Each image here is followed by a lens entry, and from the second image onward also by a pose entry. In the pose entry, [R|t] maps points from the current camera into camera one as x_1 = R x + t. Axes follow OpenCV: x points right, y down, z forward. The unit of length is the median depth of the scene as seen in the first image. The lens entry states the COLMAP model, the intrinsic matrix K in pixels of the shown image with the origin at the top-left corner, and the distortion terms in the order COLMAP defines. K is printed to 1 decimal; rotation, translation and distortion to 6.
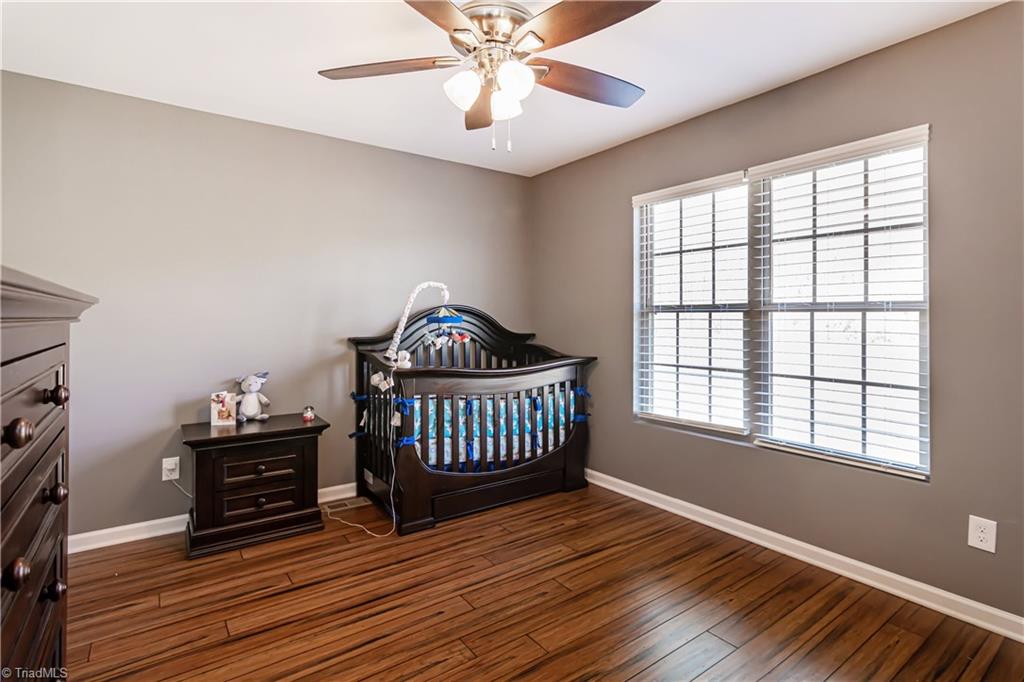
lens RADIAL K [[503.4, 0, 516.3], [0, 503.4, 313.8], [0, 0, 1]] dist [0.002216, 0.001403]
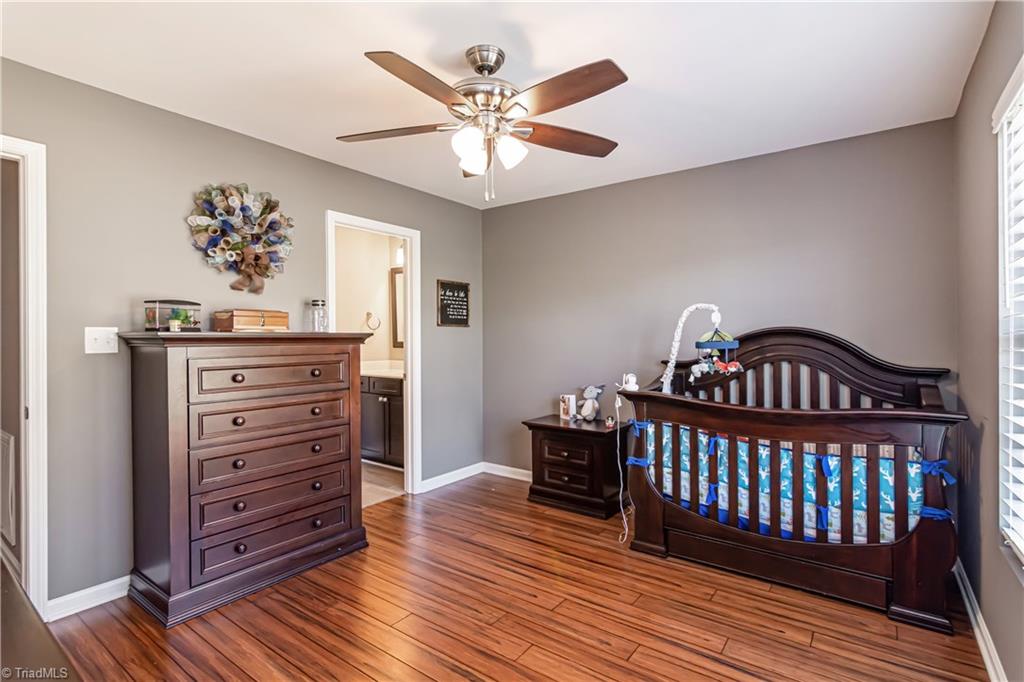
lens RADIAL K [[503.4, 0, 509.9], [0, 503.4, 341.0], [0, 0, 1]] dist [0.002216, 0.001403]
pose [[0.306356, 0.005563, -0.951901, 0.674711], [0.006774, 0.999945, 0.008024, -0.005284], [0.951893, -0.008907, 0.306301, 0.426252]]
